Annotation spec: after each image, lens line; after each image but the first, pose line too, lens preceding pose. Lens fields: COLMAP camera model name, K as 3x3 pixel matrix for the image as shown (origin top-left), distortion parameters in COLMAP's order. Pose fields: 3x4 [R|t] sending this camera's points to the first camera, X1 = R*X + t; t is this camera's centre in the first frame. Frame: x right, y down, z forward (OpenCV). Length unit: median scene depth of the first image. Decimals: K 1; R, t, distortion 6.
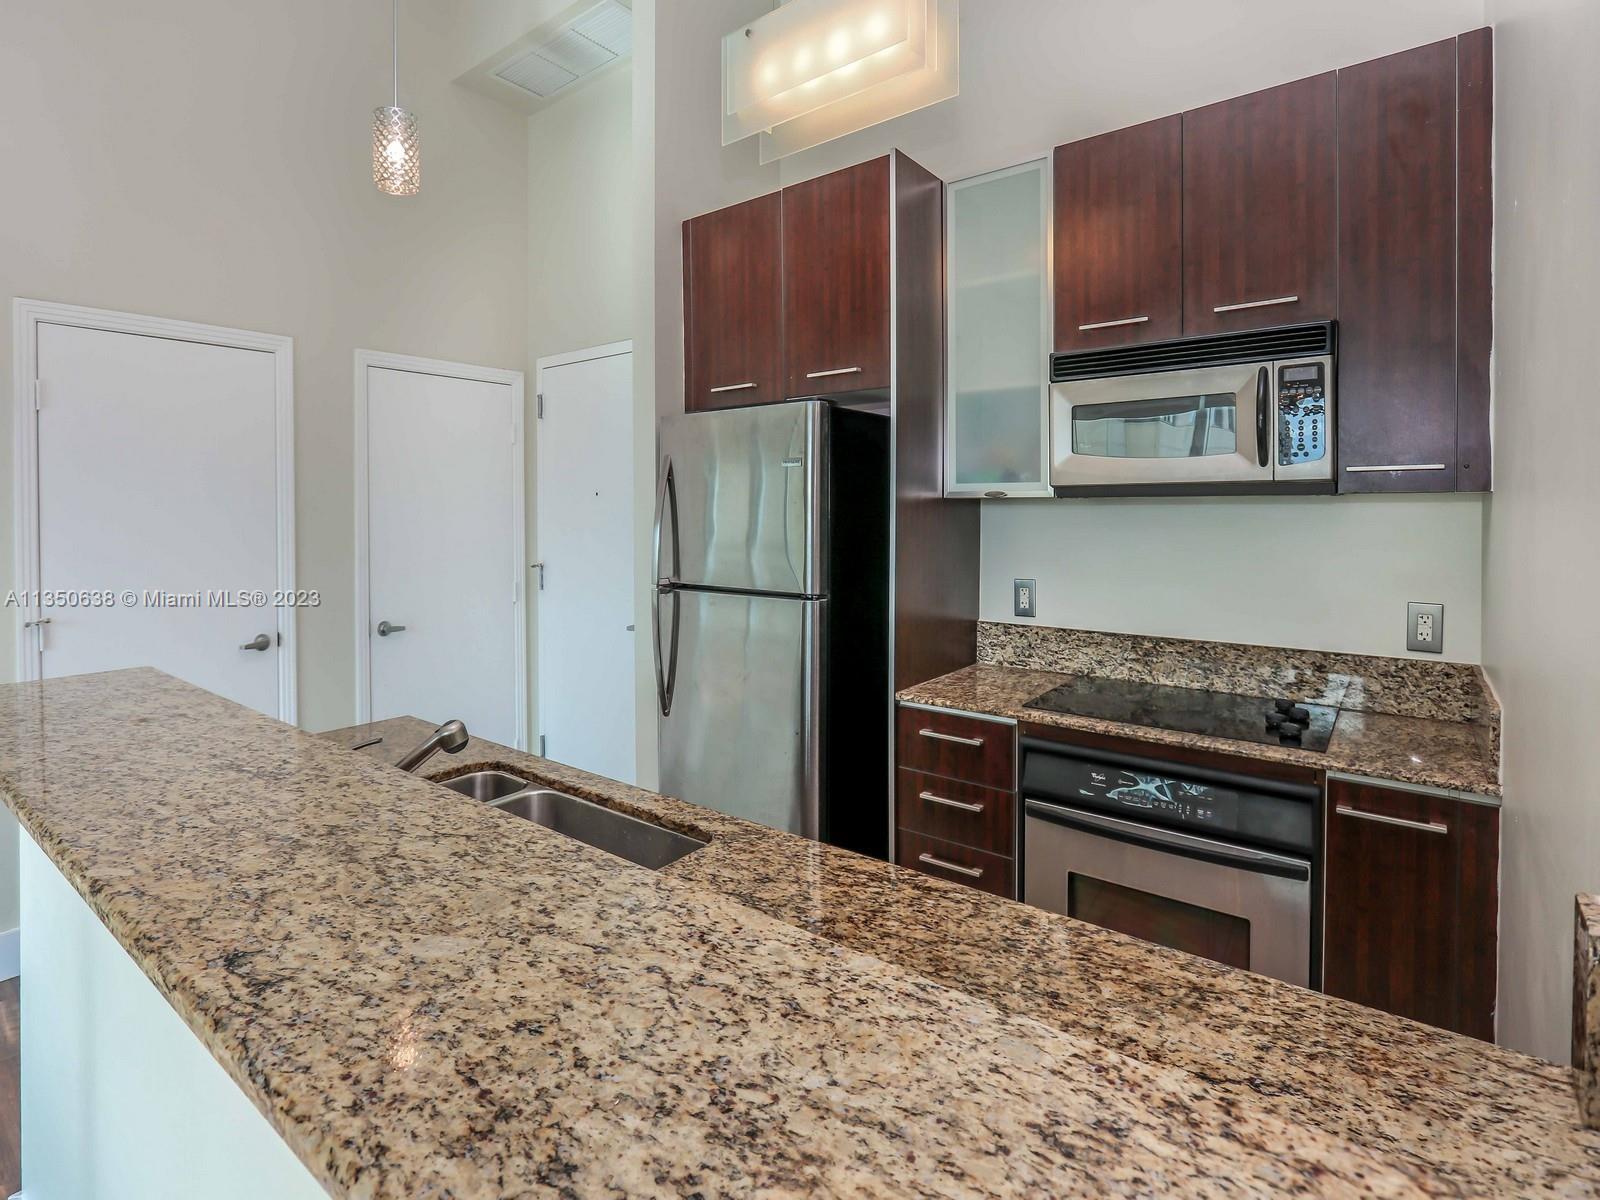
lens RADIAL K [[794.6, 0, 776.2], [0, 794.6, 522.9], [0, 0, 1]] dist [-0.008708, 0.000000]
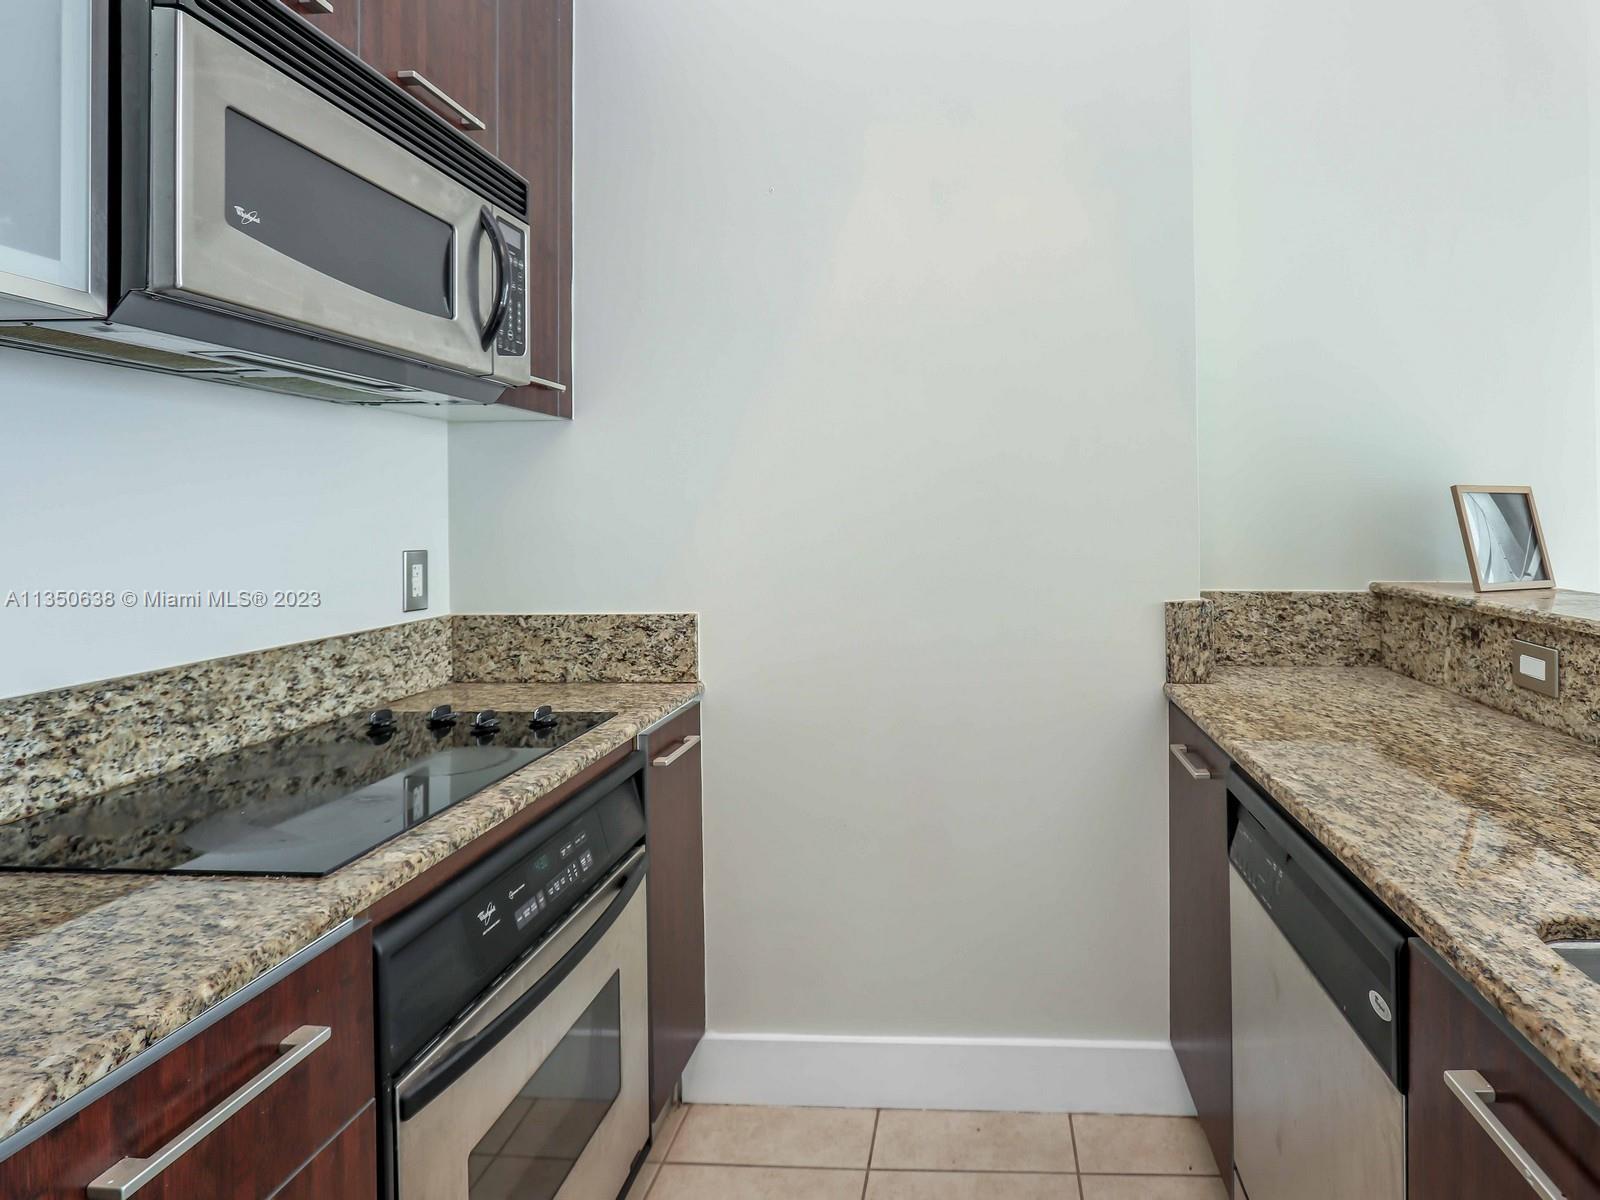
lens RADIAL K [[825.5, 0, 944.9], [0, 825.5, 511.3], [0, 0, 1]] dist [-0.014136, -0.000489]
pose [[-0.587523, 0.010307, 0.809142, -0.161542], [0.023151, 0.999724, 0.004076, 0.062784], [-0.808877, 0.021127, -0.587599, 0.939745]]
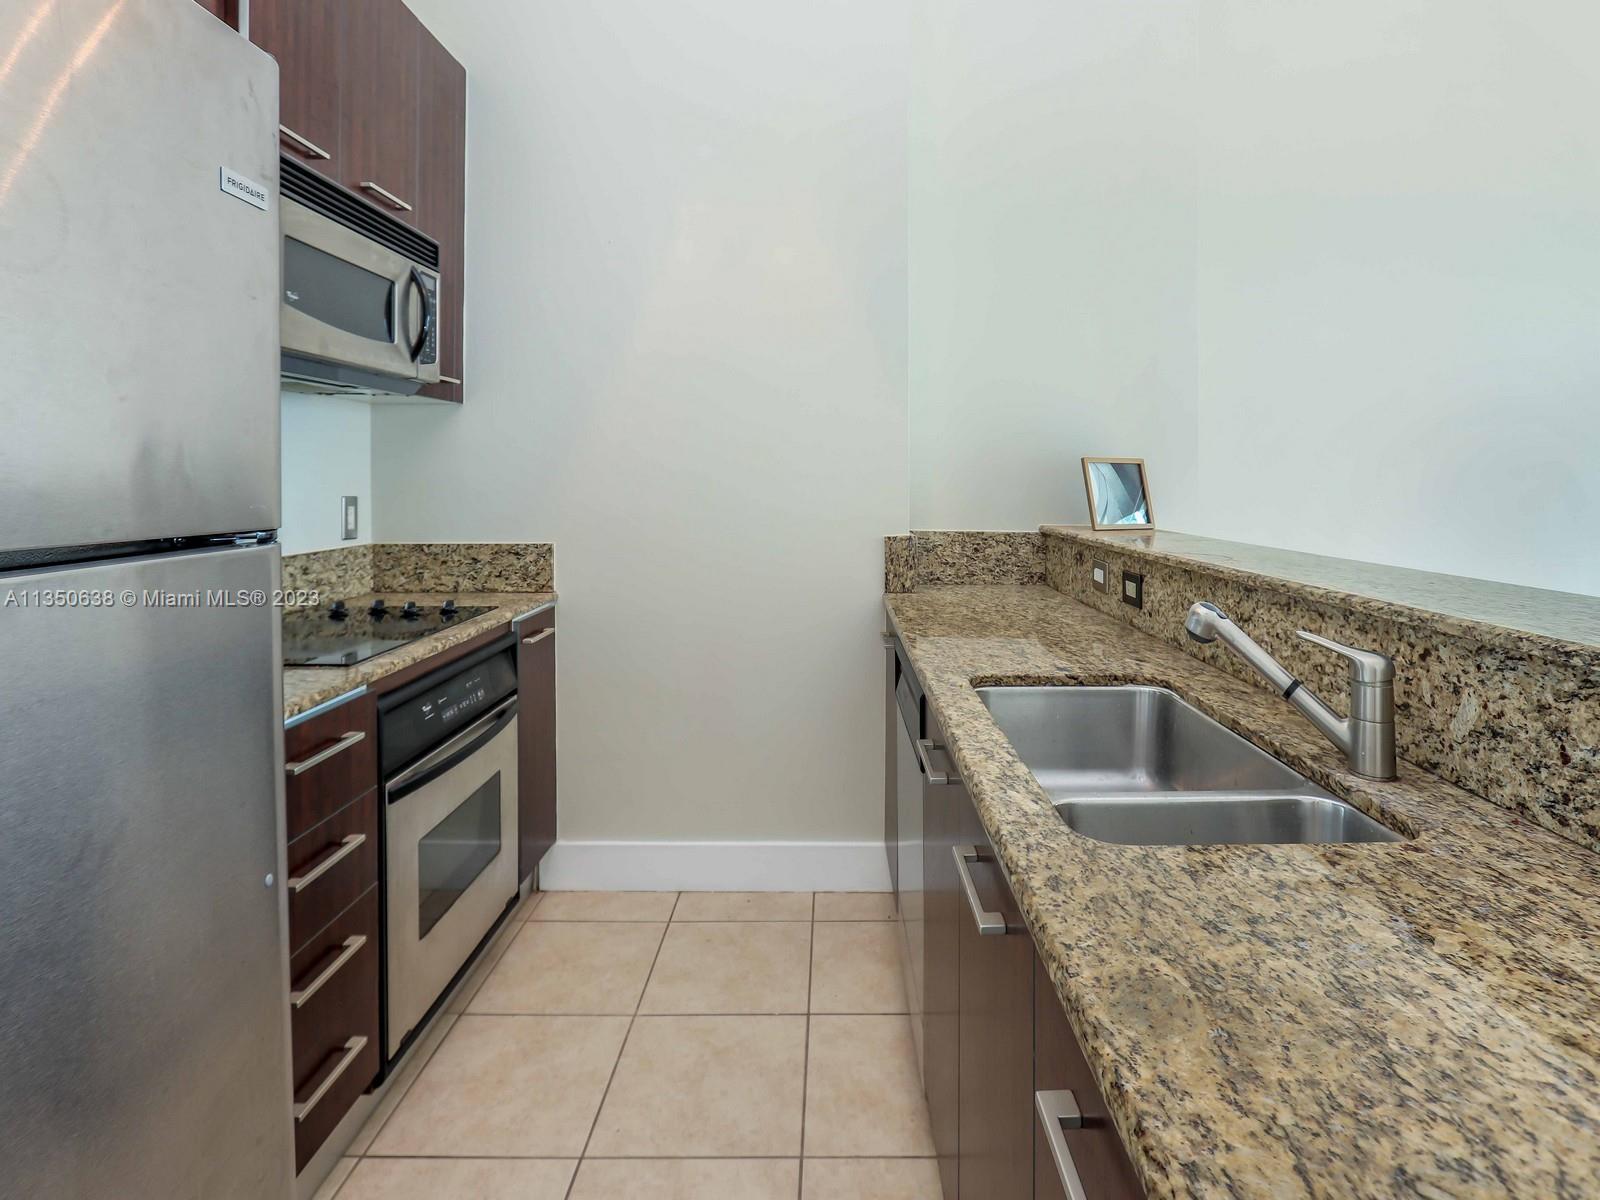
lens RADIAL K [[819.2, 0, 838.4], [0, 819.2, 477.0], [0, 0, 1]] dist [-0.014192, -0.000077]
pose [[-0.625873, 0.001178, 0.779924, -0.476399], [0.013626, 0.999863, 0.009425, 0.064457], [-0.779806, 0.016526, -0.625803, 1.056465]]
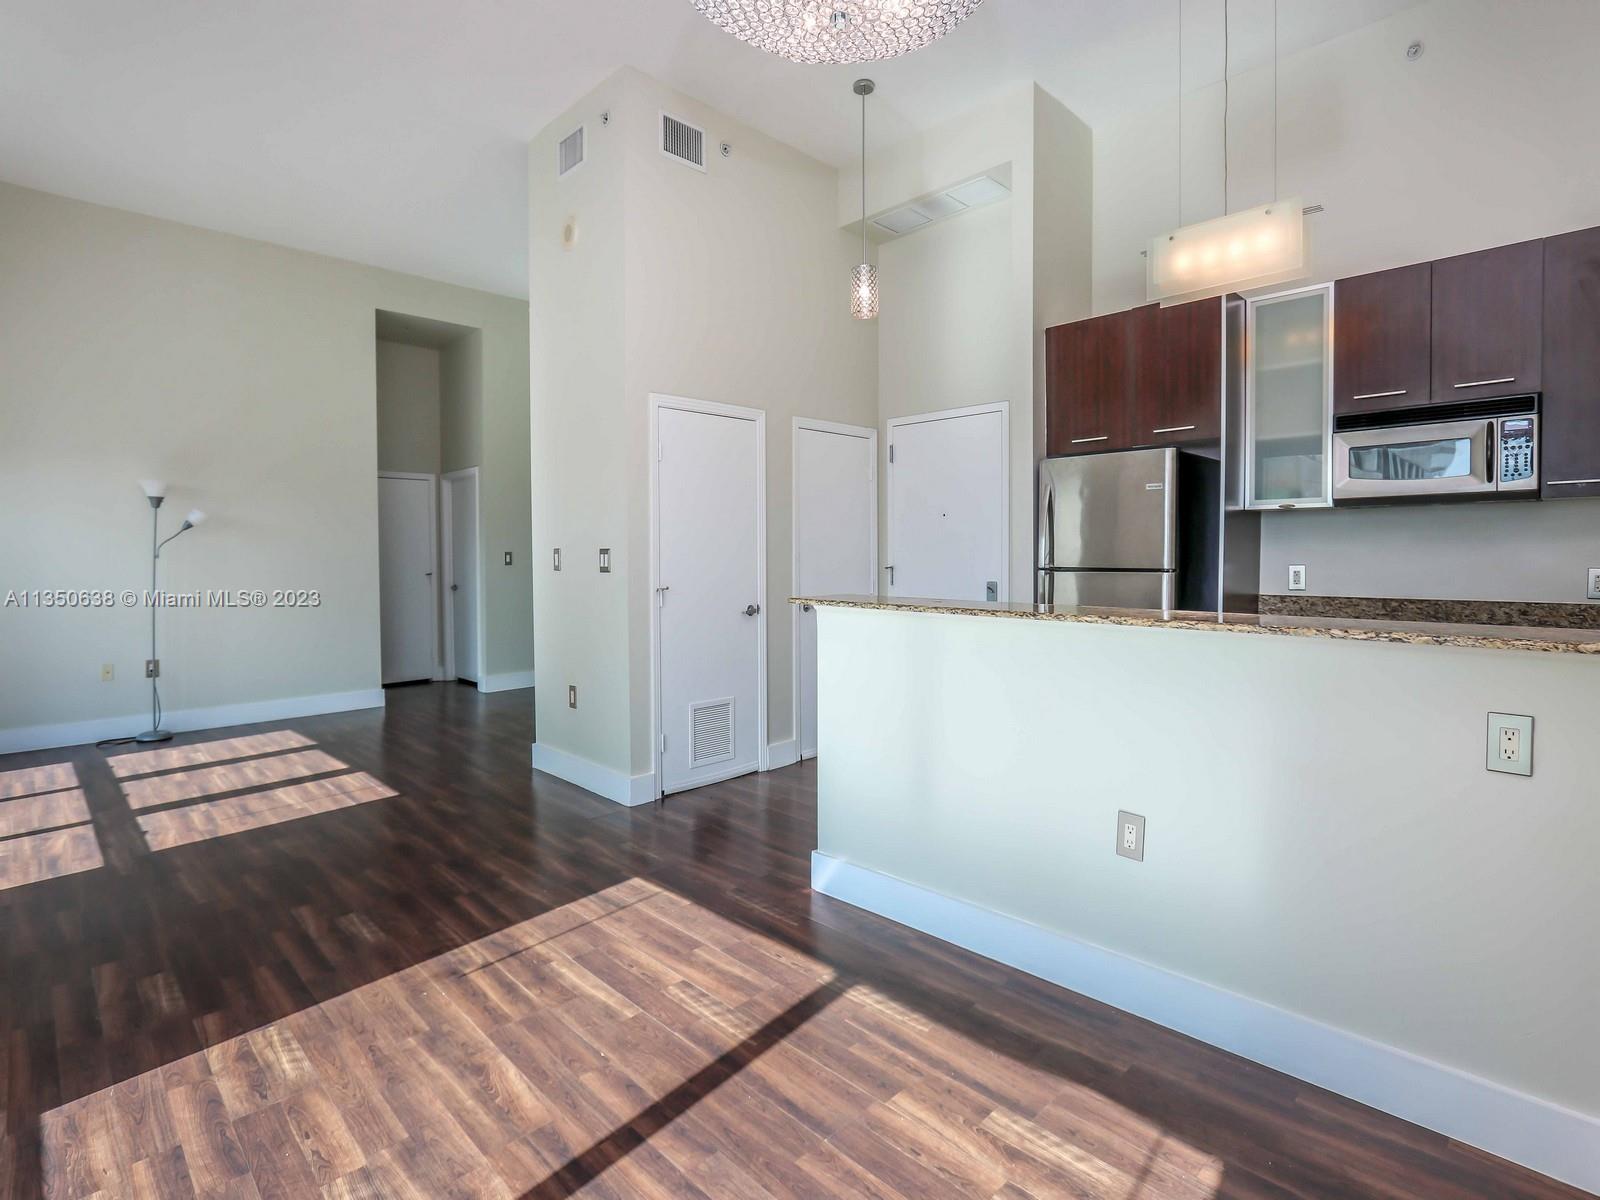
lens RADIAL K [[776.5, 0, 774.3], [0, 776.5, 572.8], [0, 0, 1]] dist [-0.015696, 0.001134]
pose [[0.990529, 0.001258, -0.137298, -0.537307], [-0.000010, 0.999959, 0.009089, 0.085786], [0.137303, -0.009001, 0.990488, -0.656874]]
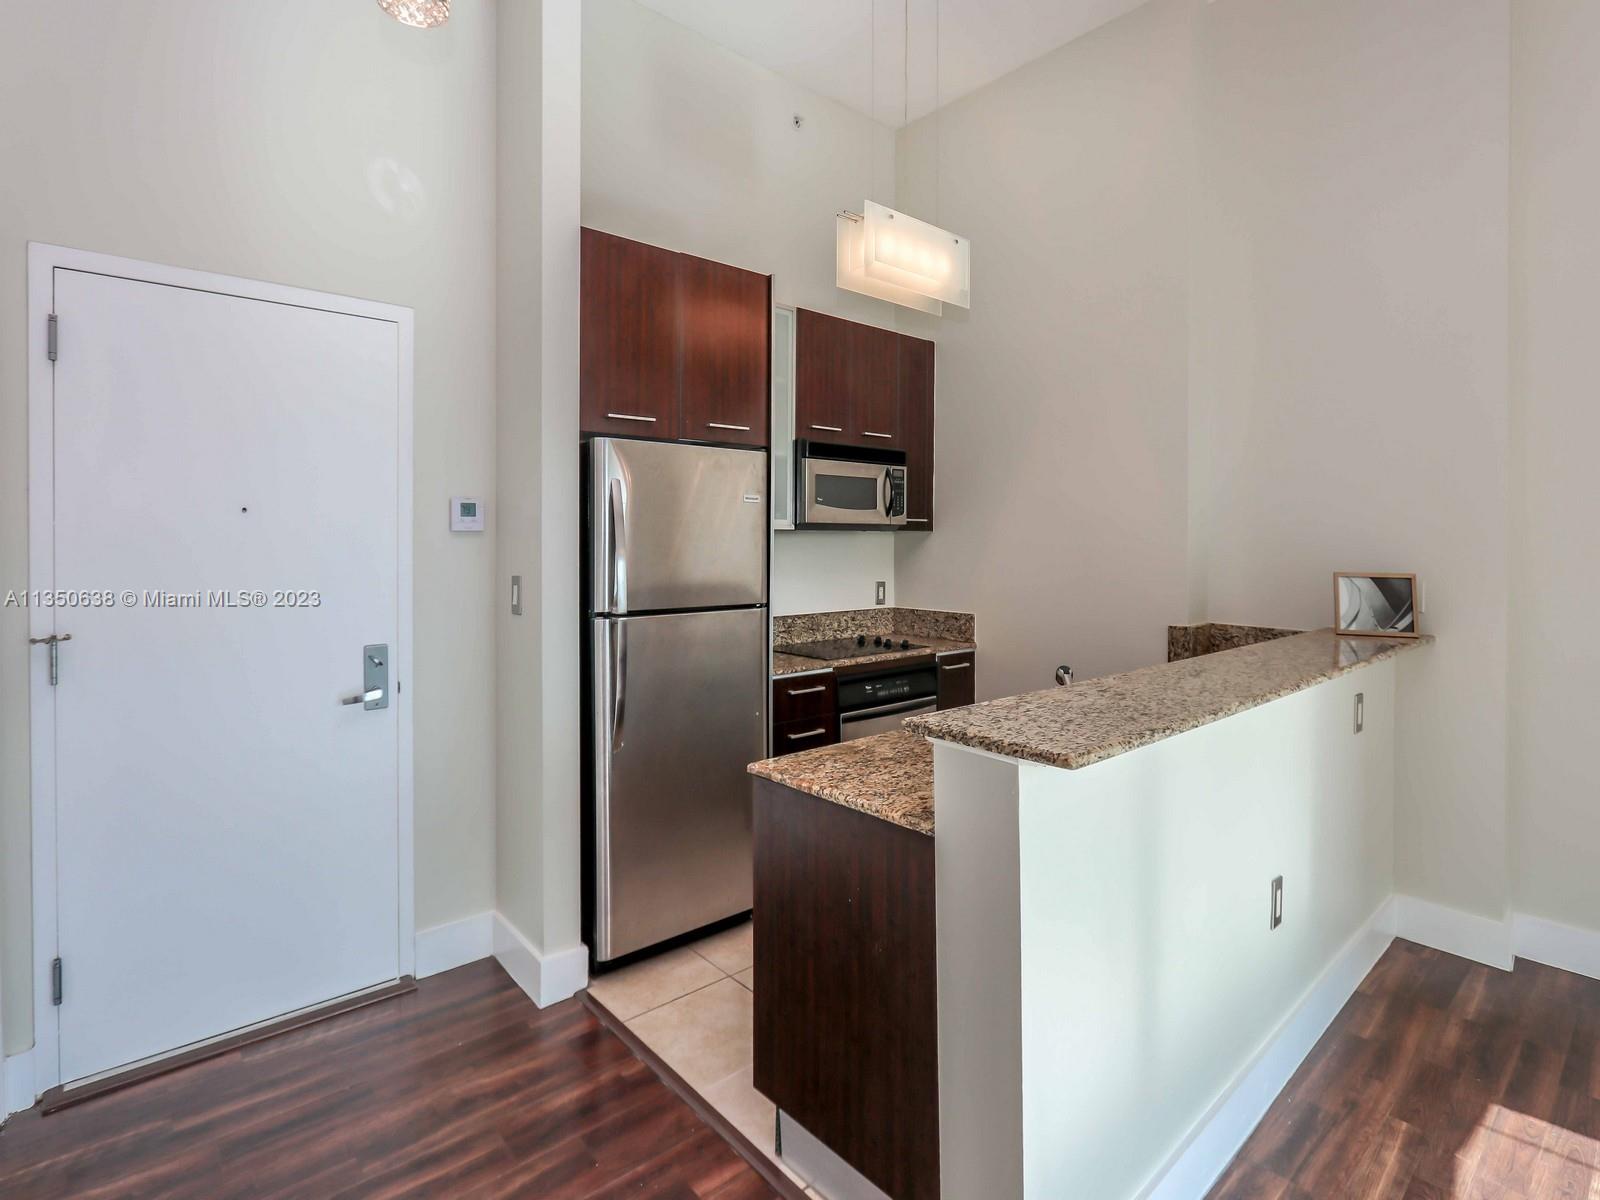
lens RADIAL K [[814.8, 0, 802.9], [0, 814.8, 544.3], [0, 0, 1]] dist [-0.014832, 0.001374]
pose [[0.185610, -0.002841, 0.982619, -1.257659], [0.012776, 0.999918, 0.000477, -0.004286], [-0.982540, 0.012466, 0.185632, 0.706757]]
